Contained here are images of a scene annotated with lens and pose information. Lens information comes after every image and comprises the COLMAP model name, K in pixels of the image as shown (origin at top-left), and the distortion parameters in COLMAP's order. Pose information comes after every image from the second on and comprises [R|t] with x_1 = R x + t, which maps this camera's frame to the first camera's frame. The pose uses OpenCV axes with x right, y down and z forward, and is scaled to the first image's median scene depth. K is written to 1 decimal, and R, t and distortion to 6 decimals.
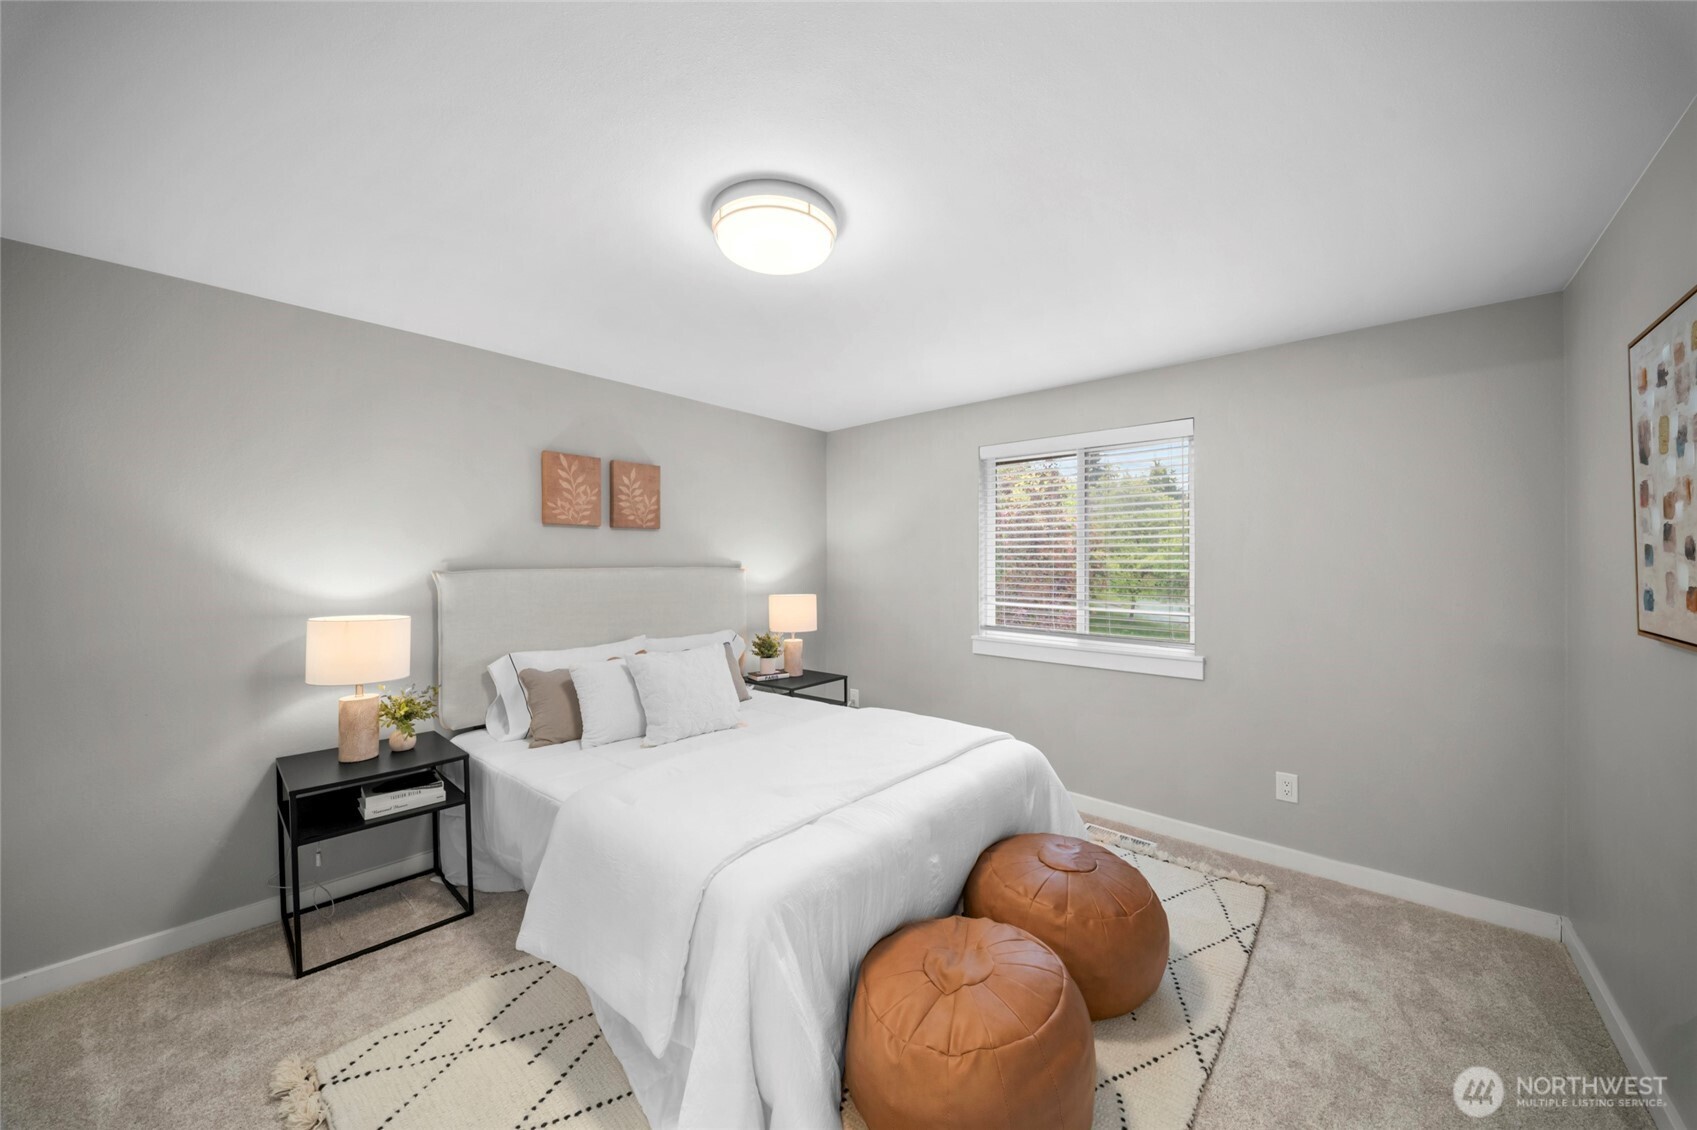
lens RADIAL K [[614.8, 0, 849.3], [0, 614.8, 555.4], [0, 0, 1]] dist [0.011592, -0.007465]
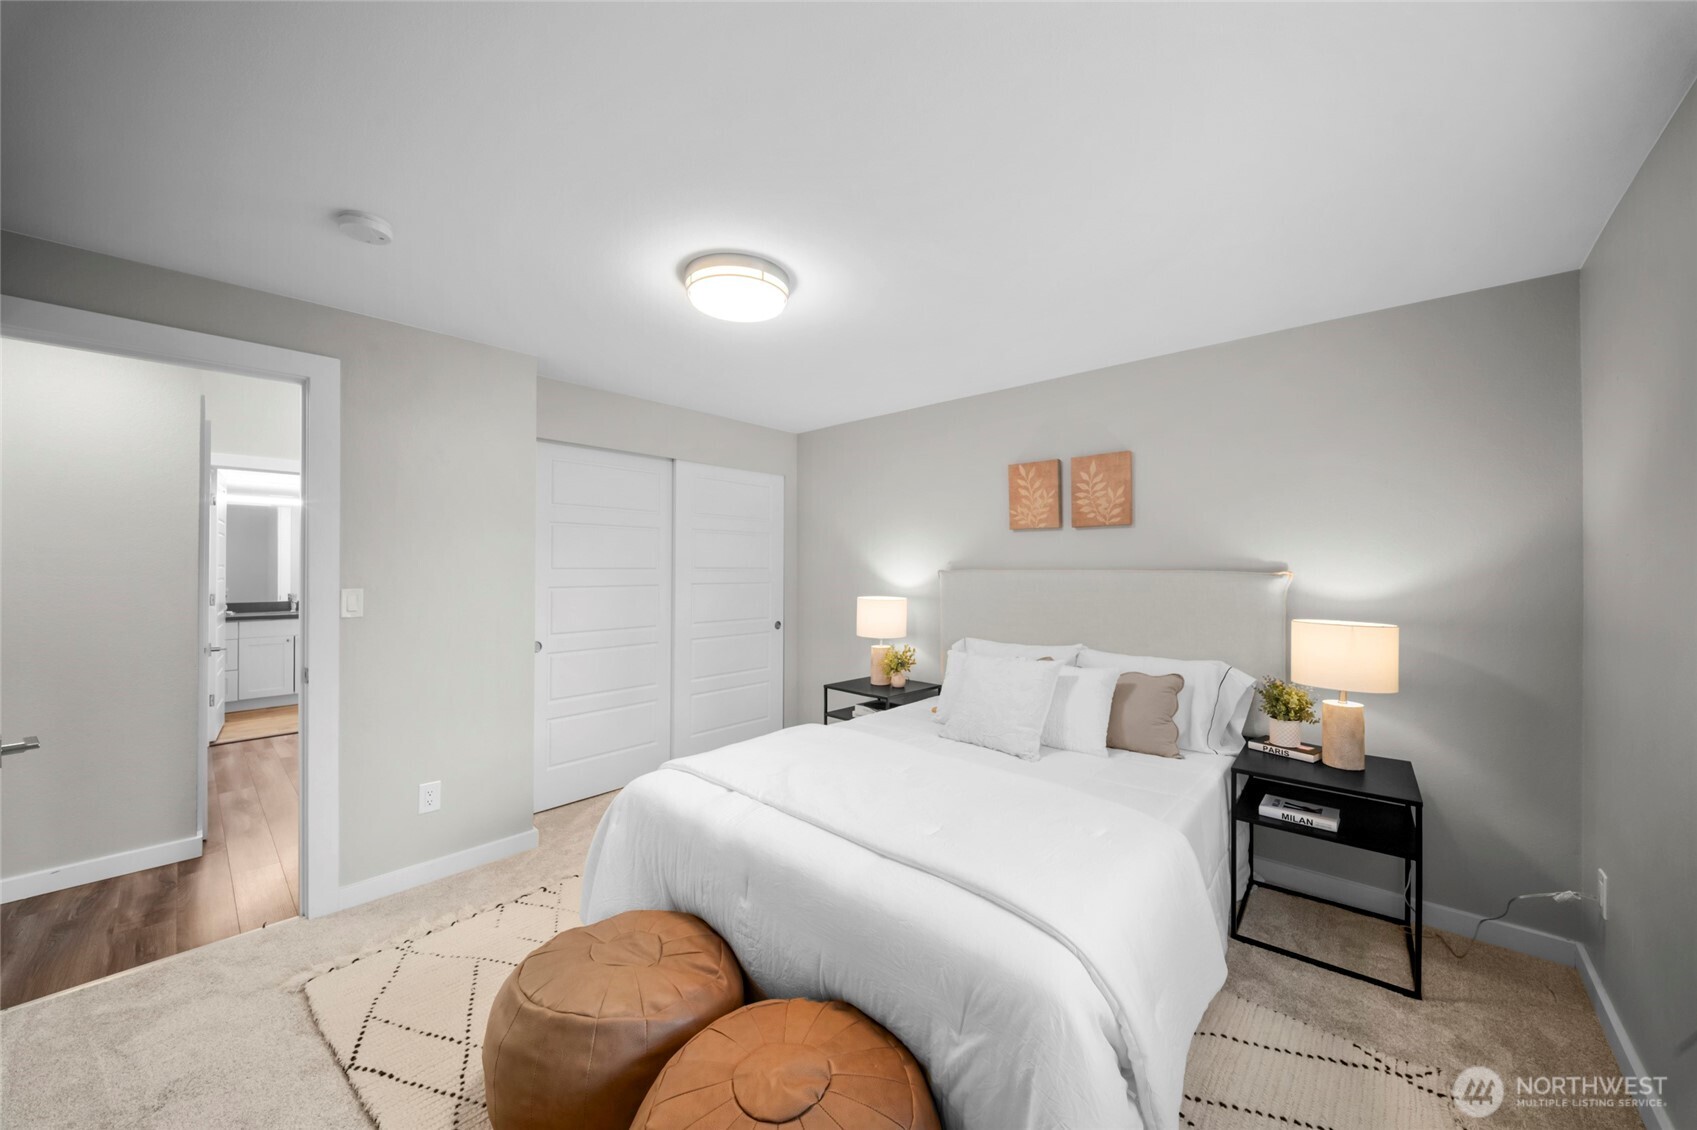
lens RADIAL K [[614.8, 0, 849.3], [0, 614.8, 555.4], [0, 0, 1]] dist [0.011592, -0.007465]
pose [[-0.031900, -0.016460, -0.999356, 0.578082], [0.008044, 0.999828, -0.016724, 0.010599], [0.999459, -0.008572, -0.031762, 0.675965]]
